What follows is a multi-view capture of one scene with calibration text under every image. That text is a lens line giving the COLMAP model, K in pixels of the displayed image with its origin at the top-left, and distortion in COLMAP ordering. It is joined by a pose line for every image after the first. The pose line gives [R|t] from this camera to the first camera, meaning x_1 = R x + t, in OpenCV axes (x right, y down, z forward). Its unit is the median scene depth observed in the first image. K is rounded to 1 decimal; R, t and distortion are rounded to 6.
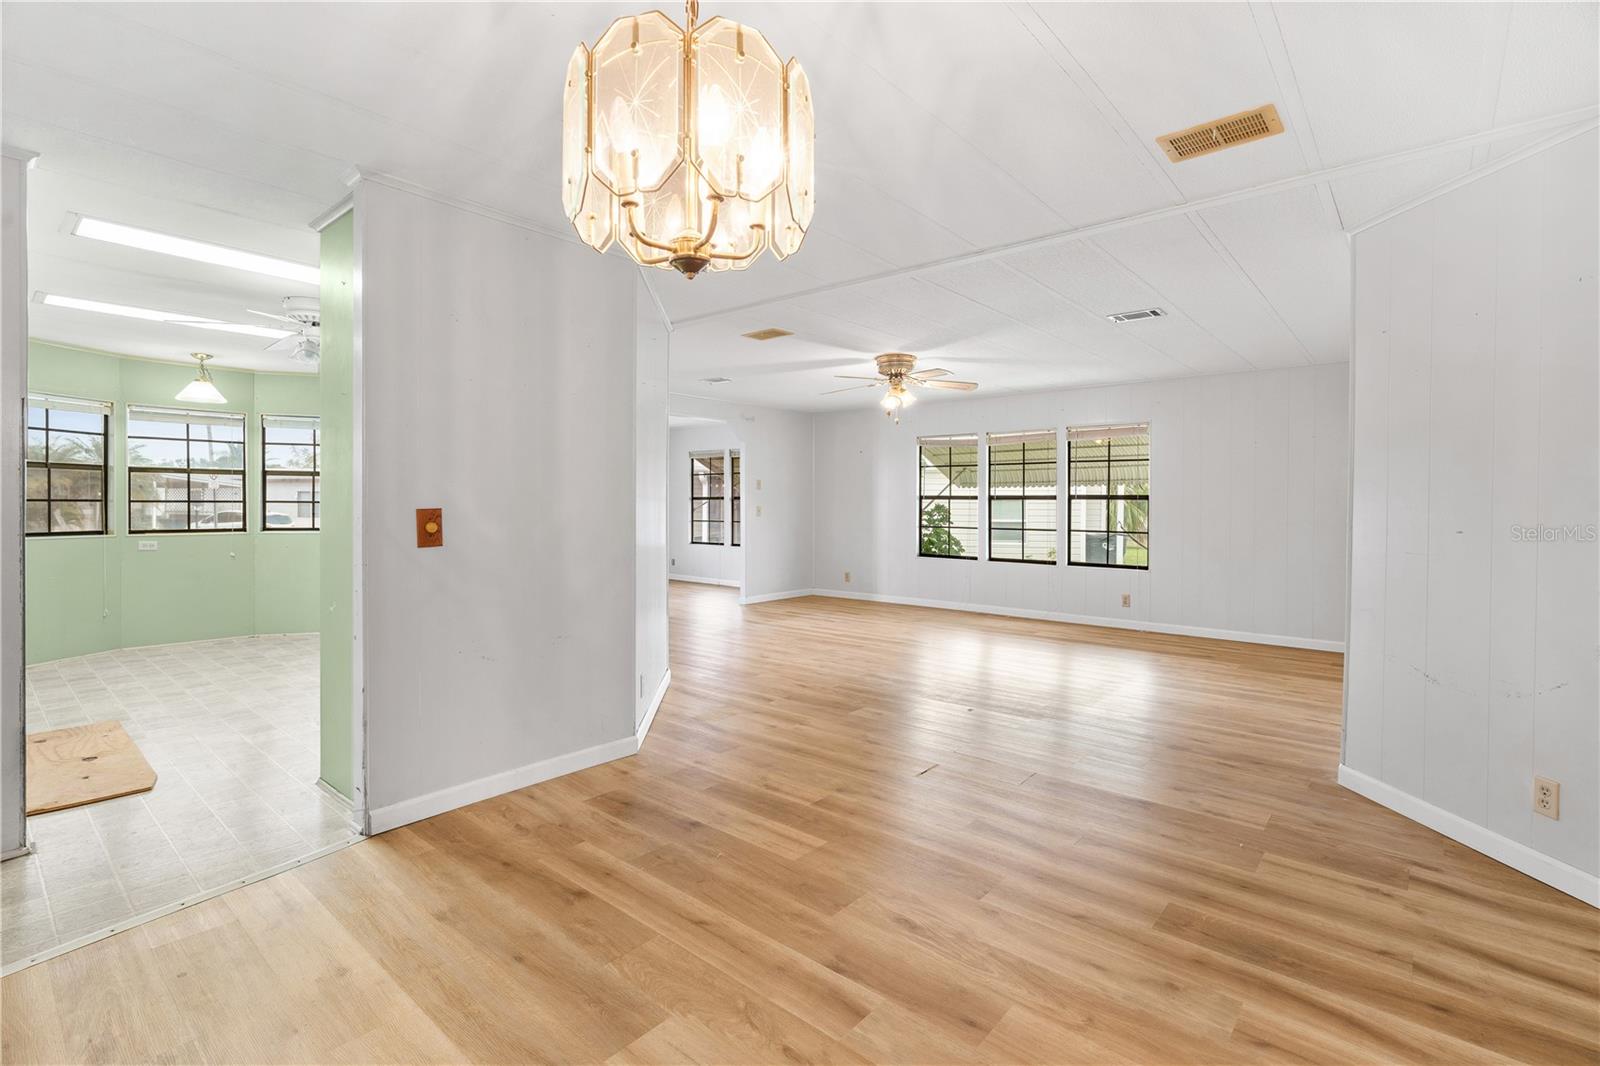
lens RADIAL K [[734.9, 0, 796.3], [0, 734.9, 506.8], [0, 0, 1]] dist [0.000639, -0.000164]
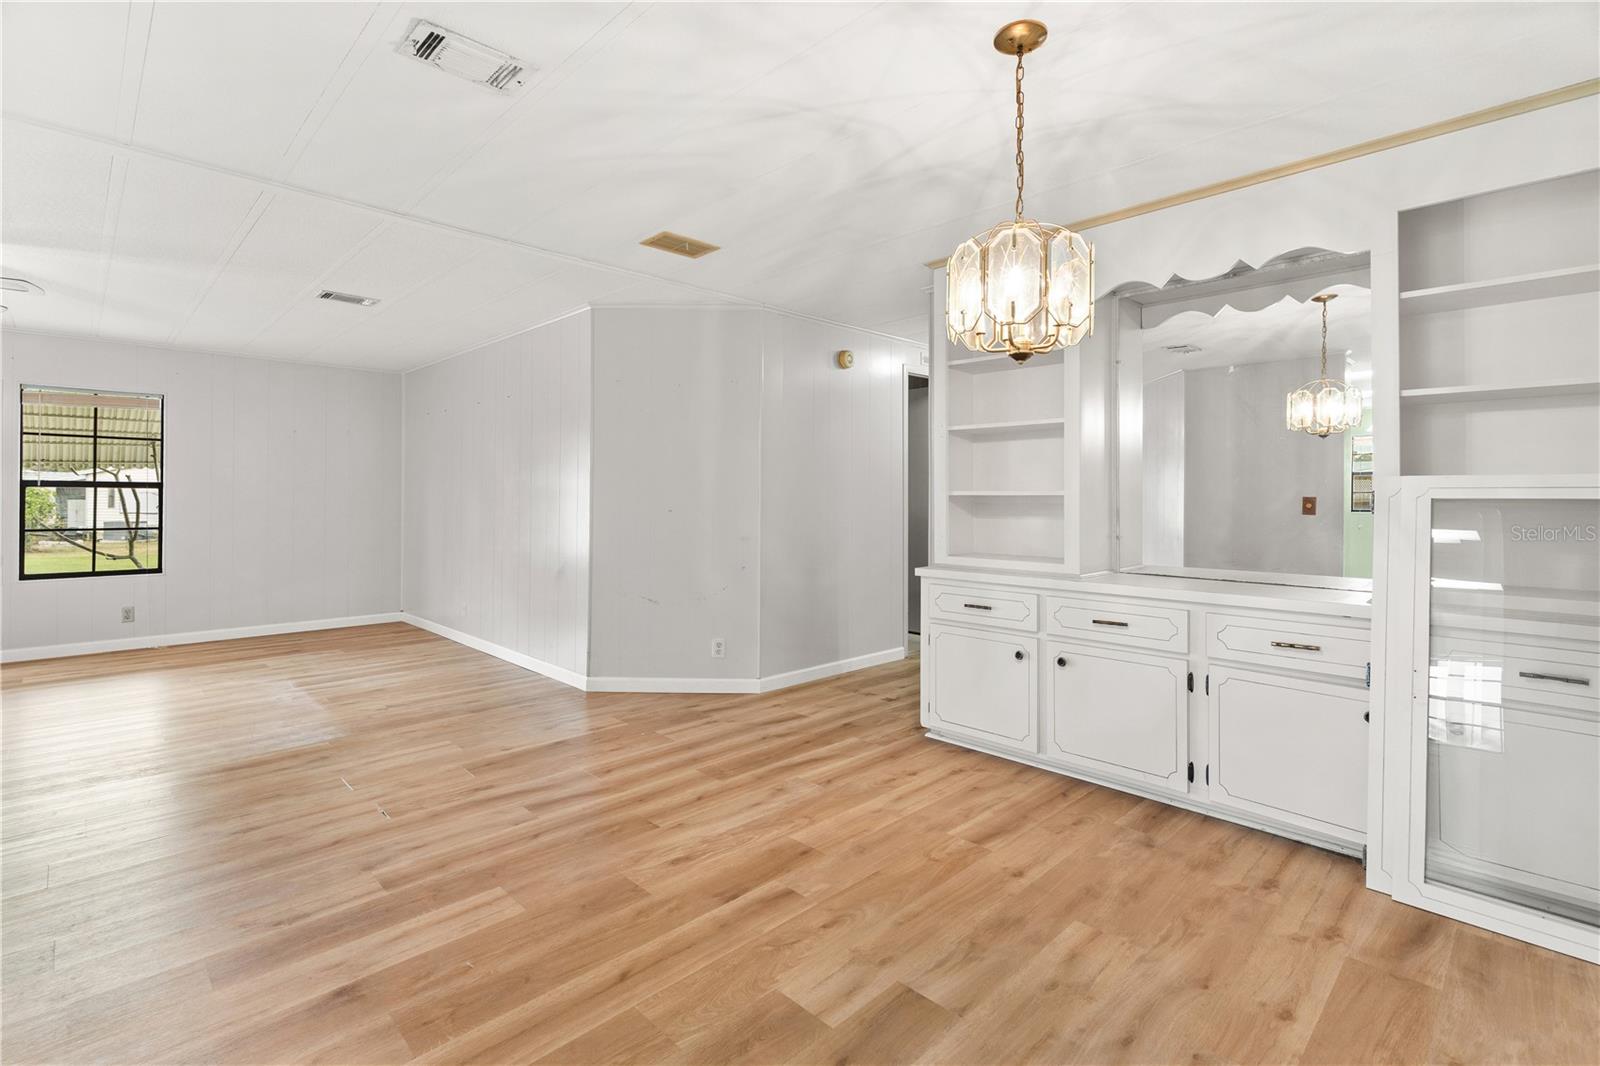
lens RADIAL K [[734.9, 0, 796.3], [0, 734.9, 506.8], [0, 0, 1]] dist [0.000639, -0.000164]
pose [[0.081929, -0.014715, 0.996530, -0.887178], [-0.000515, 0.999890, 0.014807, -0.003860], [-0.996638, -0.001726, 0.081912, 0.660152]]
